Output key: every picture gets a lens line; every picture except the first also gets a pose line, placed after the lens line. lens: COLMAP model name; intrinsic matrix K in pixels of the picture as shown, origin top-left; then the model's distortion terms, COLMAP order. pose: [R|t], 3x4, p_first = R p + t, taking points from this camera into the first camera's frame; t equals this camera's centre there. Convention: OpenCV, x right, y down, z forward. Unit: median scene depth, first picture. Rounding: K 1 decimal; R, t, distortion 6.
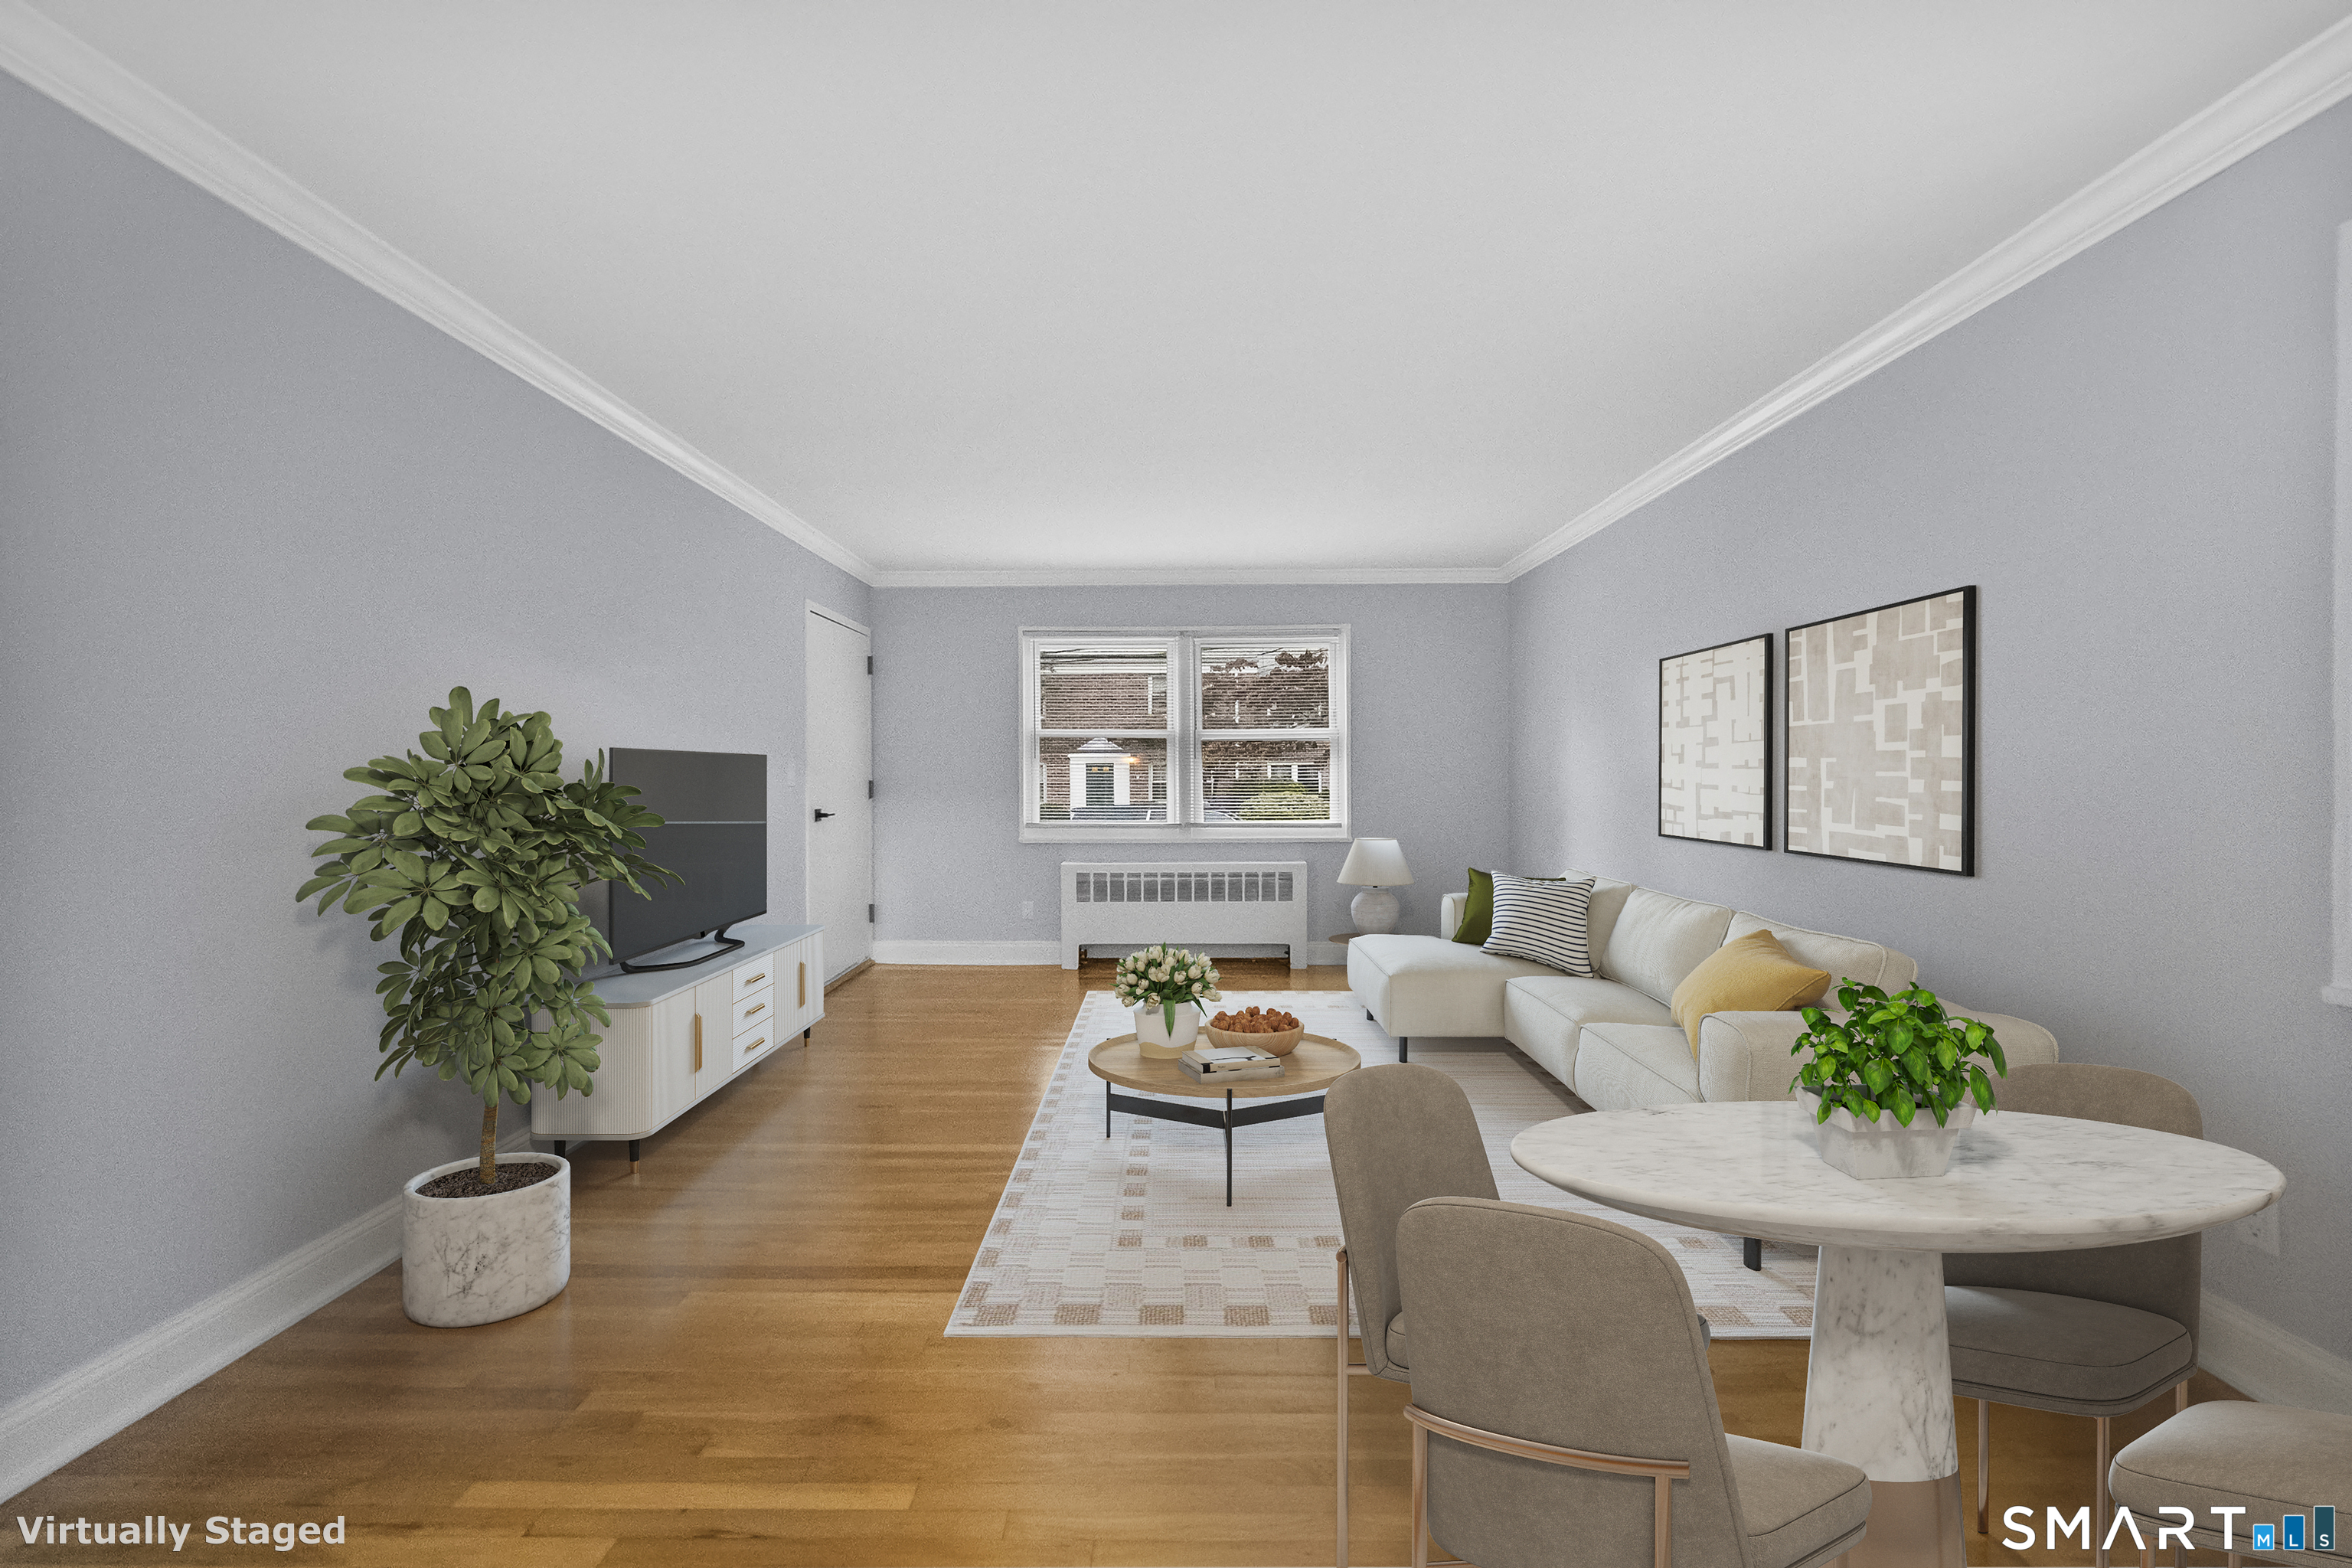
lens RADIAL K [[928.4, 0, 1176.8], [0, 928.4, 779.4], [0, 0, 1]] dist [-0.001772, -0.000078]
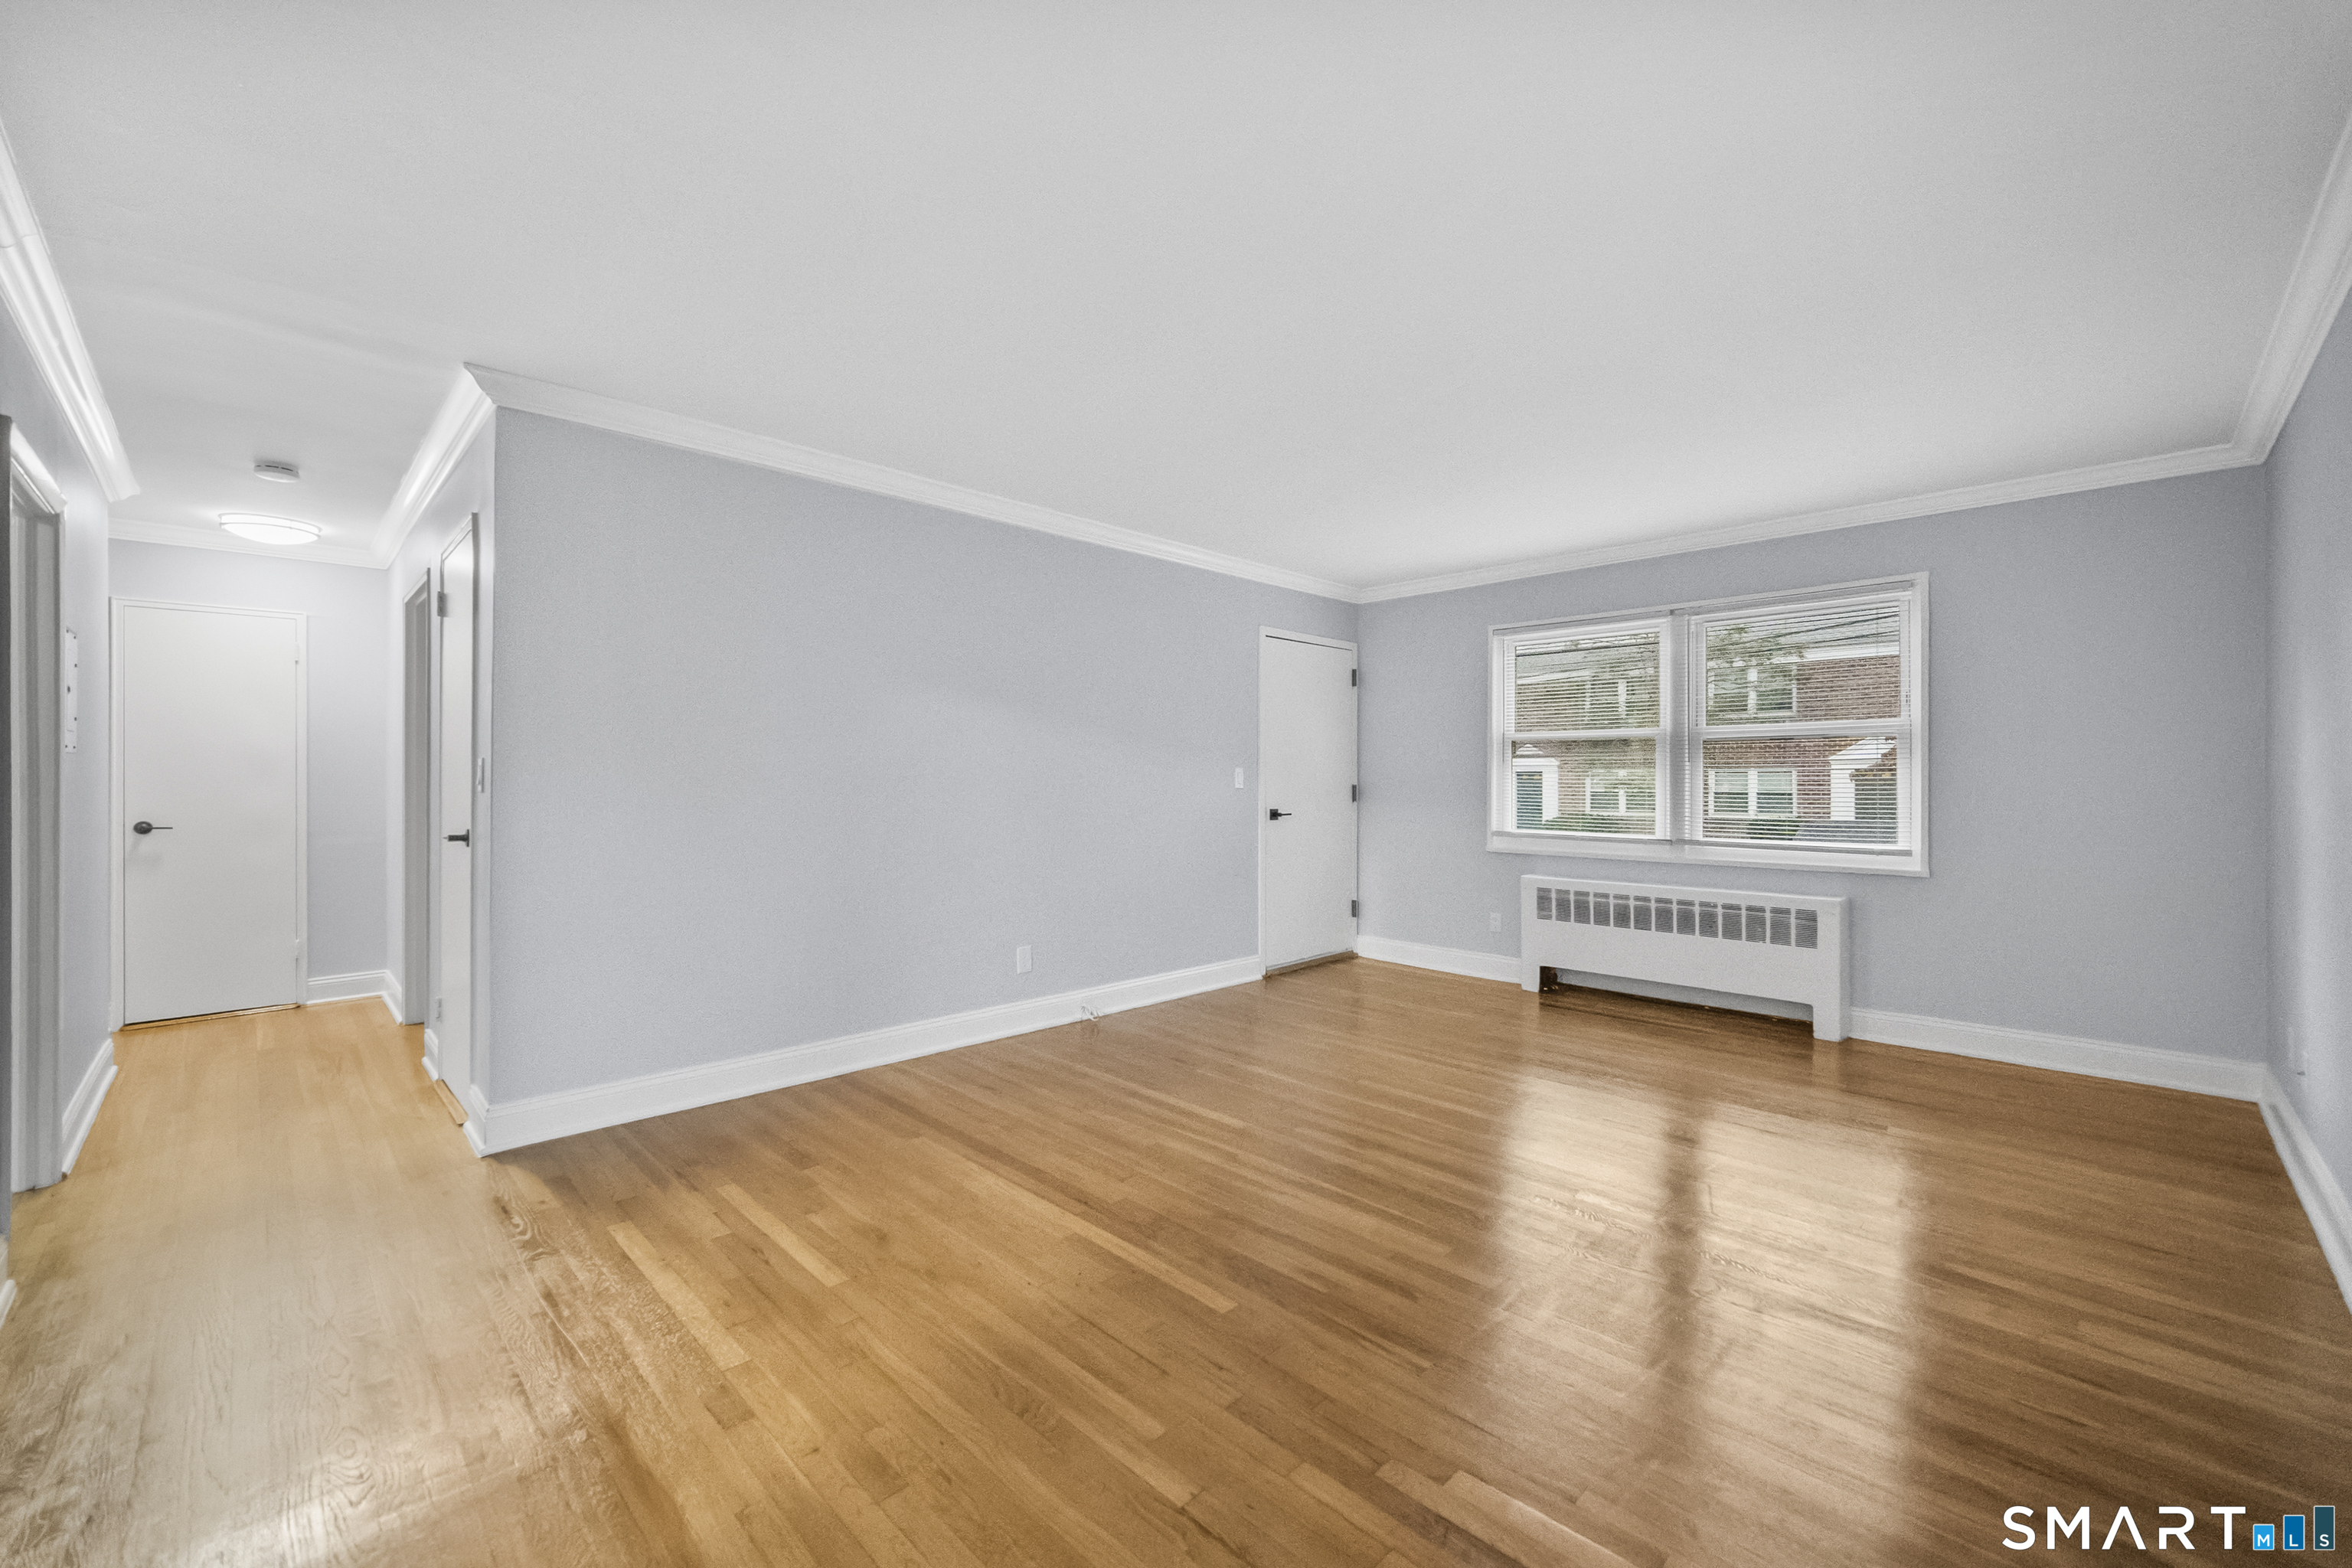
lens RADIAL K [[928.4, 0, 1177.5], [0, 928.4, 784.5], [0, 0, 1]] dist [-0.001772, -0.000078]
pose [[0.715513, 0.007936, -0.698555, 0.278803], [-0.010947, 0.999940, 0.000146, 0.002637], [0.698514, 0.007543, 0.715557, 0.090968]]
